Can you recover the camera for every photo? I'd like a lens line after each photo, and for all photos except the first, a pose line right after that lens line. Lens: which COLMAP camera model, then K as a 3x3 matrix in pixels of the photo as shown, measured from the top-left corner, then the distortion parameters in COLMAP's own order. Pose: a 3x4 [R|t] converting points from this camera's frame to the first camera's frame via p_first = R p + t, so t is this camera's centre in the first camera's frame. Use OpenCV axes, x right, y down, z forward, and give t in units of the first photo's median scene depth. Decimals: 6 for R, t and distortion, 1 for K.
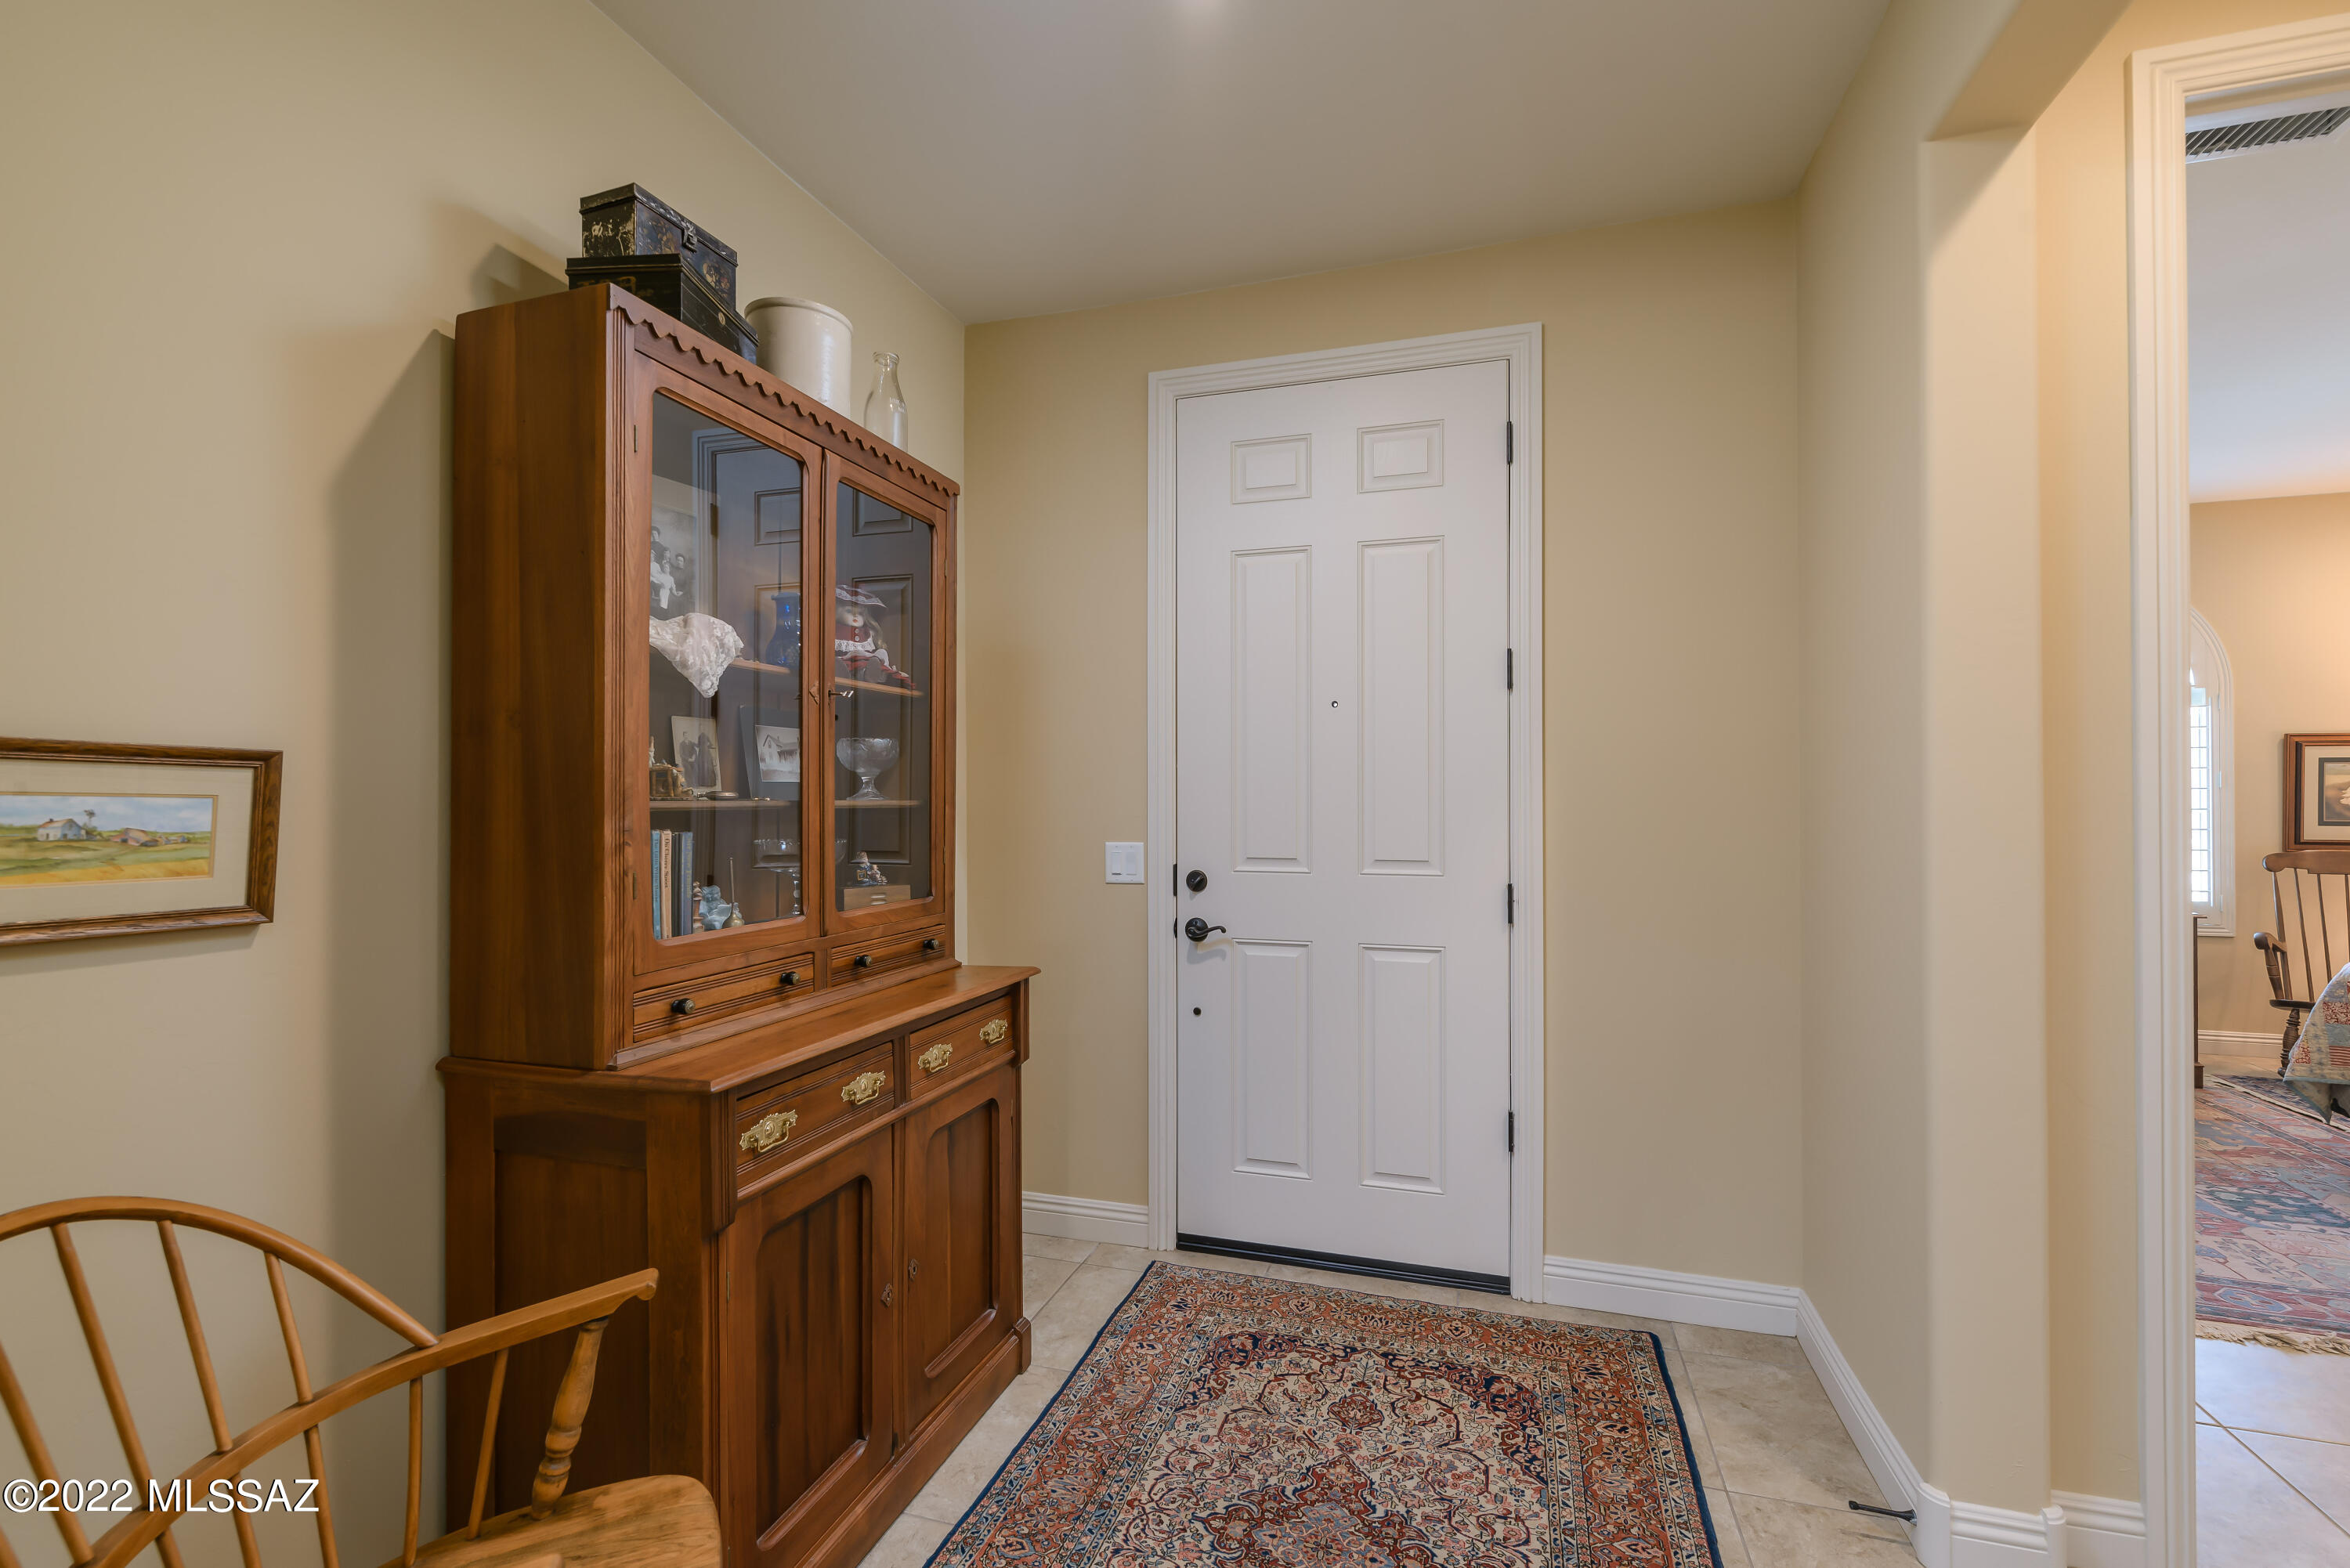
lens RADIAL K [[1013.7, 0, 1180.8], [0, 1013.7, 789.8], [0, 0, 1]] dist [0.004022, -0.000883]
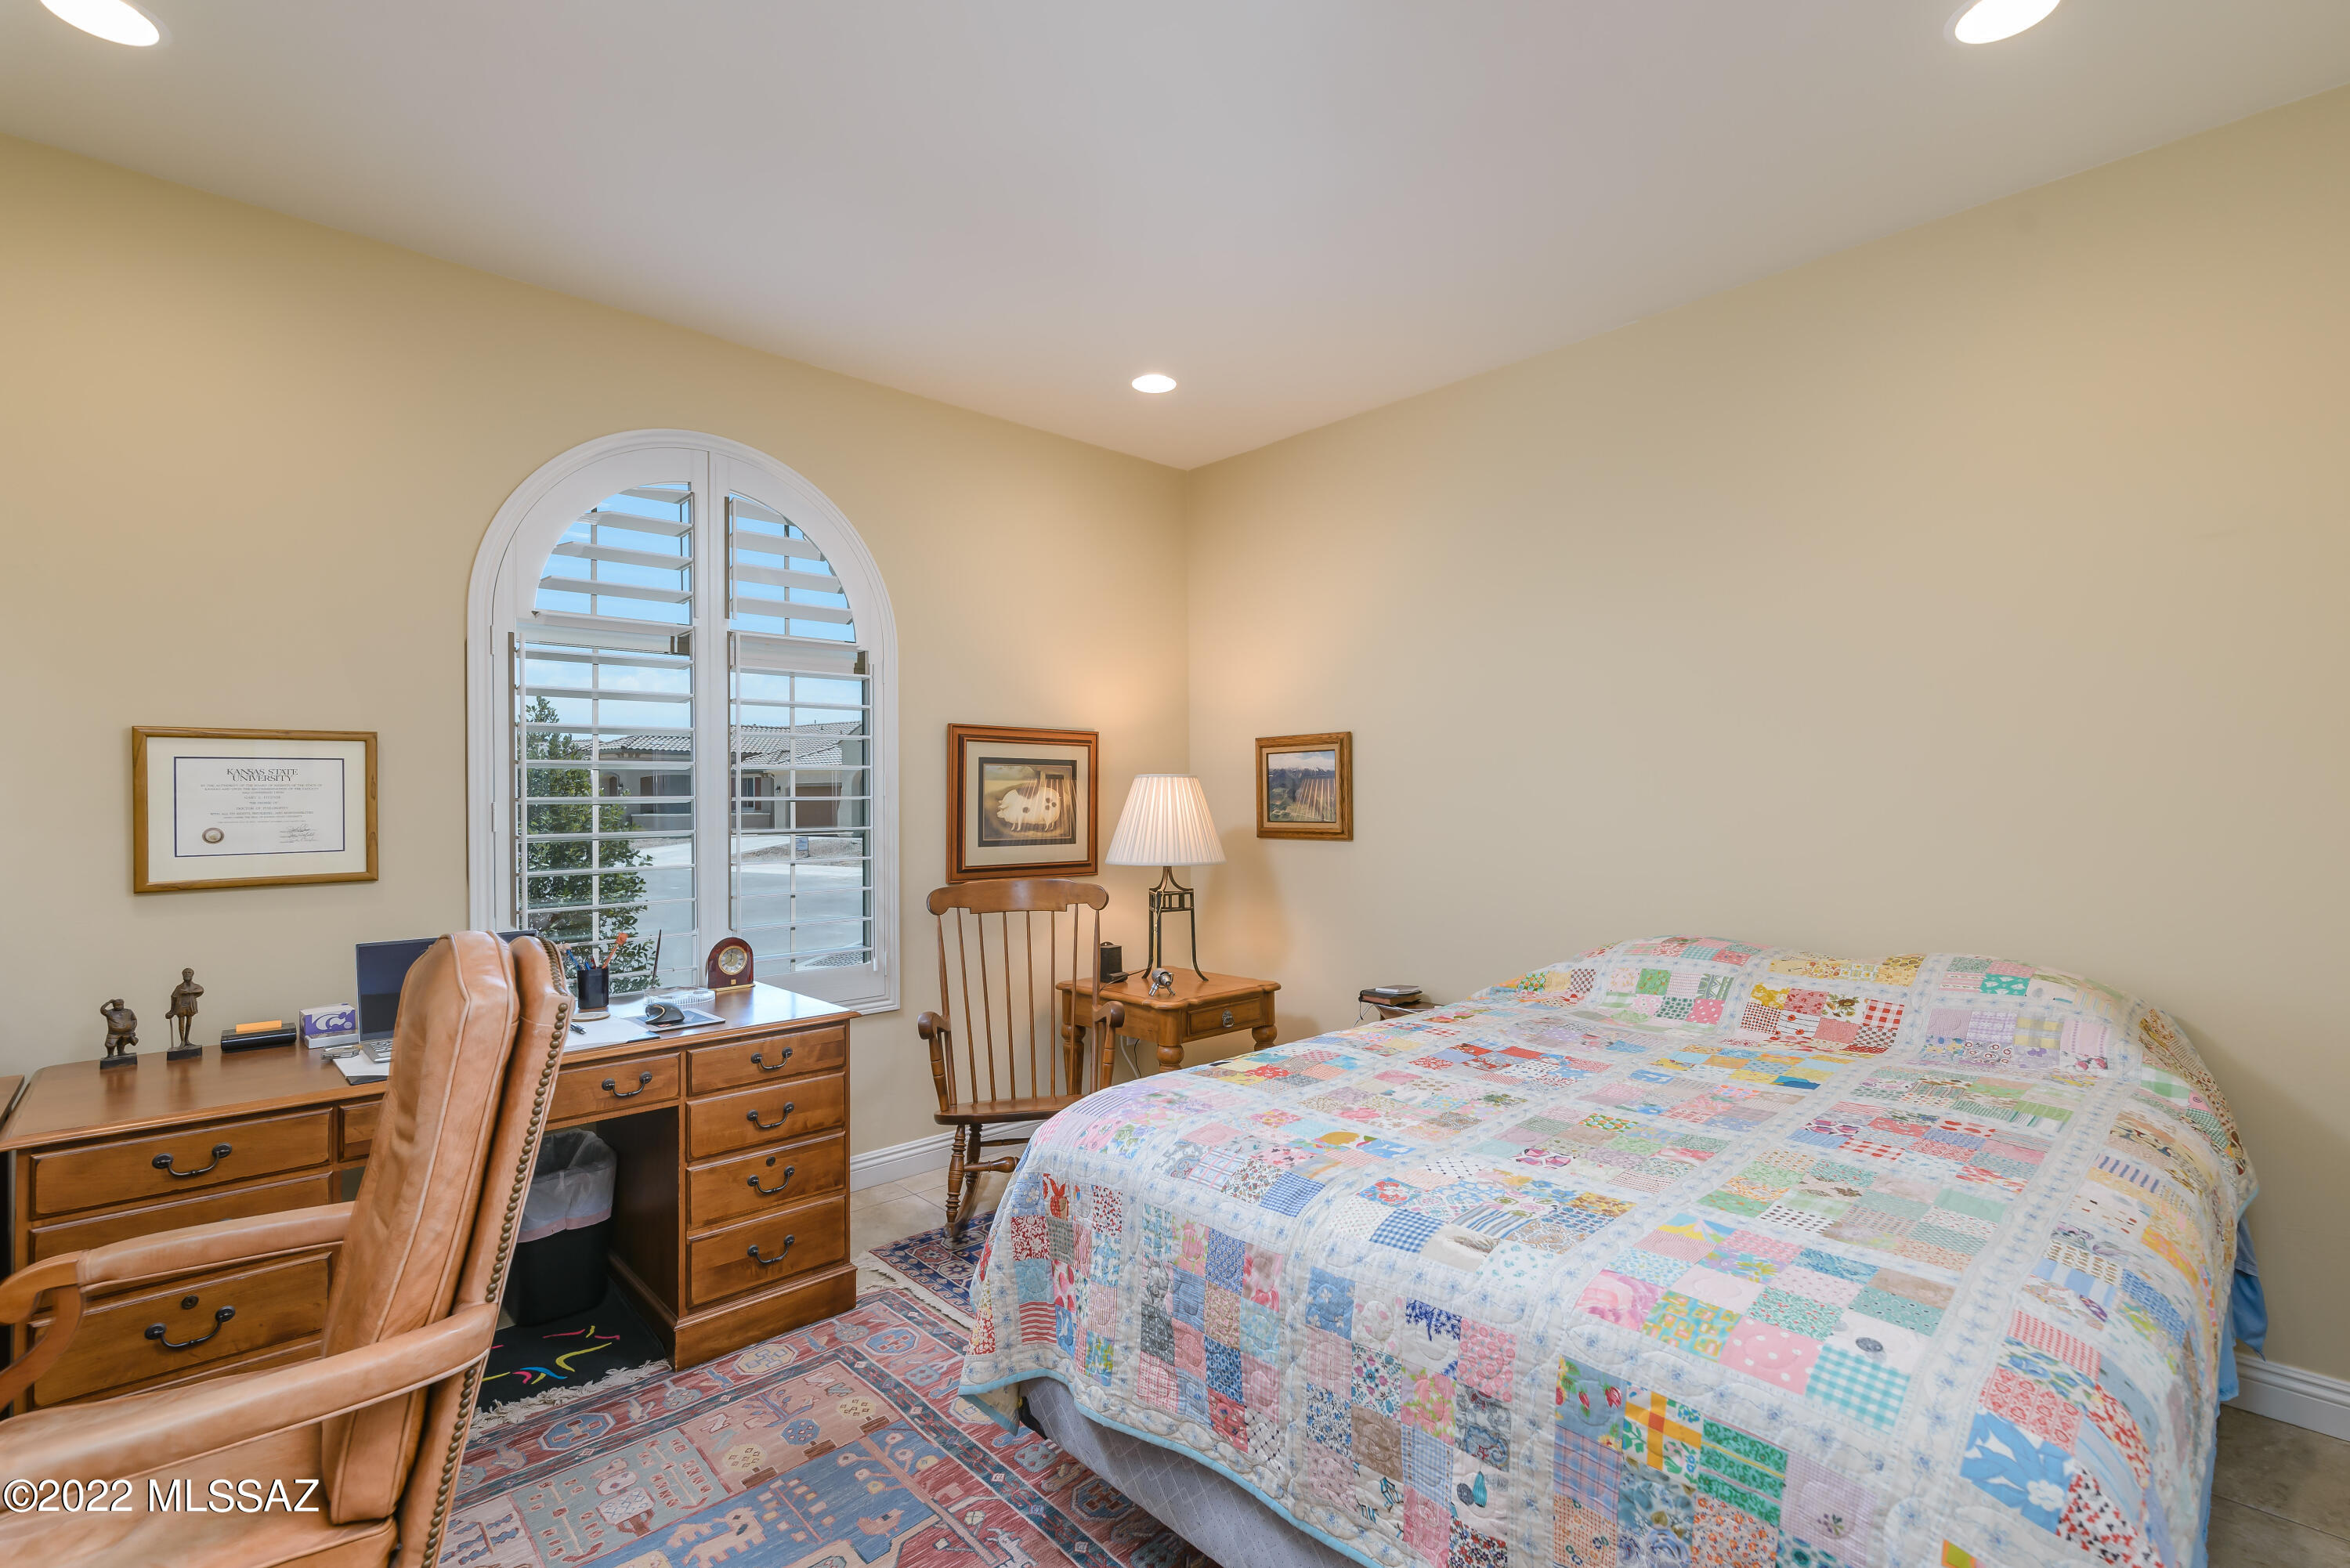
lens RADIAL K [[1048.6, 0, 1178.3], [0, 1048.6, 794.6], [0, 0, 1]] dist [0.002277, 0.000223]
pose [[0.494245, 0.002597, 0.869319, 0.520651], [-0.001159, 0.999997, -0.002328, -0.001921], [-0.869322, 0.000143, 0.494247, 0.492381]]
